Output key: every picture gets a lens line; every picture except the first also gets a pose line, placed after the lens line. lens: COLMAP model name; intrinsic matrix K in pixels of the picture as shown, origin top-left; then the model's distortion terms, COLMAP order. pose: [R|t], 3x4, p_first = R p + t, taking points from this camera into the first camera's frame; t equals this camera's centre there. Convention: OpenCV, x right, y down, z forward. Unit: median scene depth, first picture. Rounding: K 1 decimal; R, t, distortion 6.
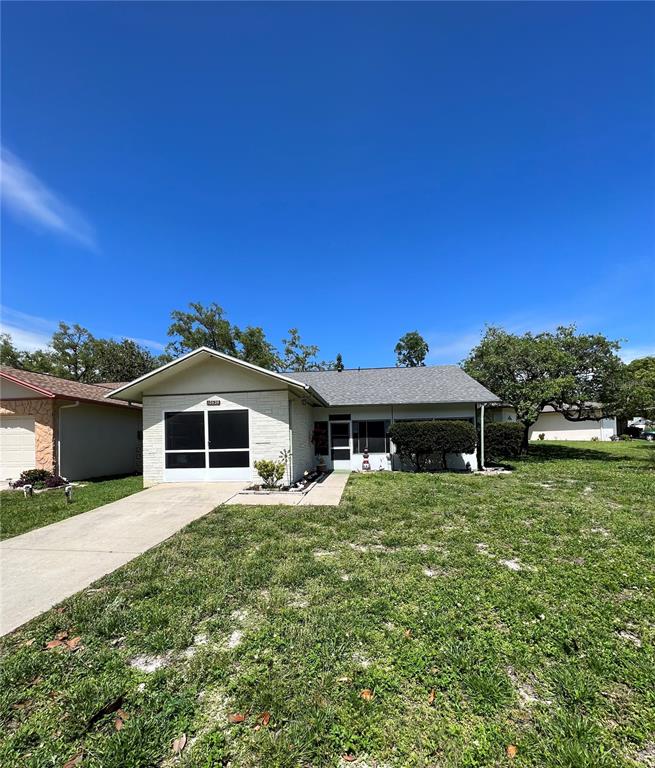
lens RADIAL K [[345.6, 0, 329.1], [0, 345.6, 434.0], [0, 0, 1]] dist [-0.002236, -0.000344]
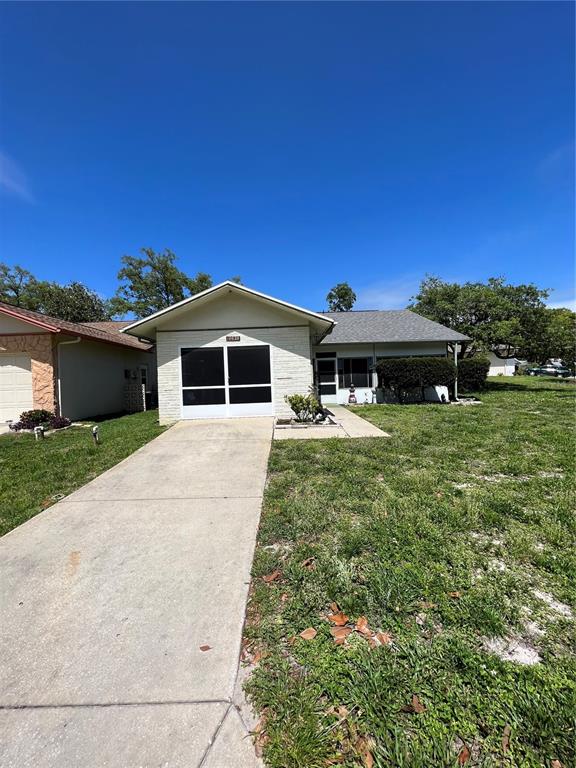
lens RADIAL K [[303.6, 0, 290.6], [0, 303.6, 381.3], [0, 0, 1]] dist [0.000183, -0.000043]
pose [[0.992192, -0.013781, 0.123953, -0.235311], [0.010872, 0.999650, 0.024111, 0.011406], [-0.124242, -0.022575, 0.991995, 0.090309]]
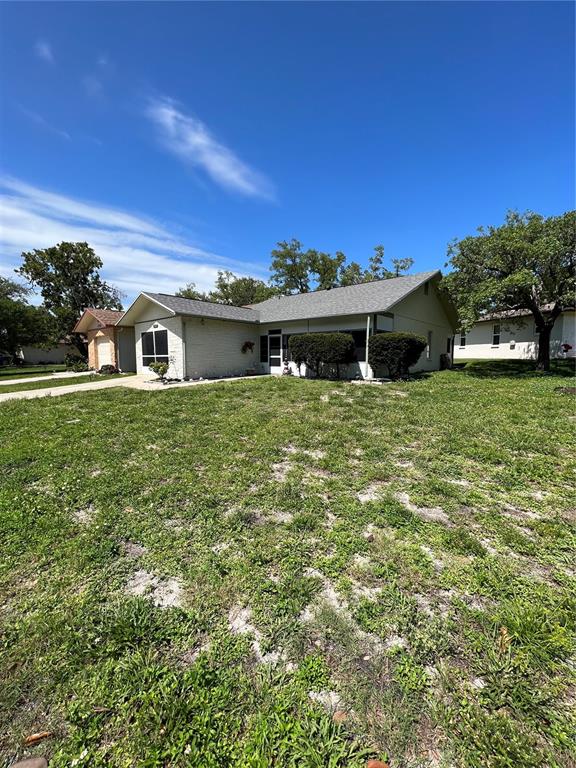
lens RADIAL K [[303.6, 0, 284.7], [0, 303.6, 385.8], [0, 0, 1]] dist [0.000183, -0.000043]
pose [[0.829536, 0.070147, -0.554030, 0.815822], [0.001888, 0.991722, 0.128392, 0.004073], [0.558449, -0.107552, 0.822537, 0.118114]]
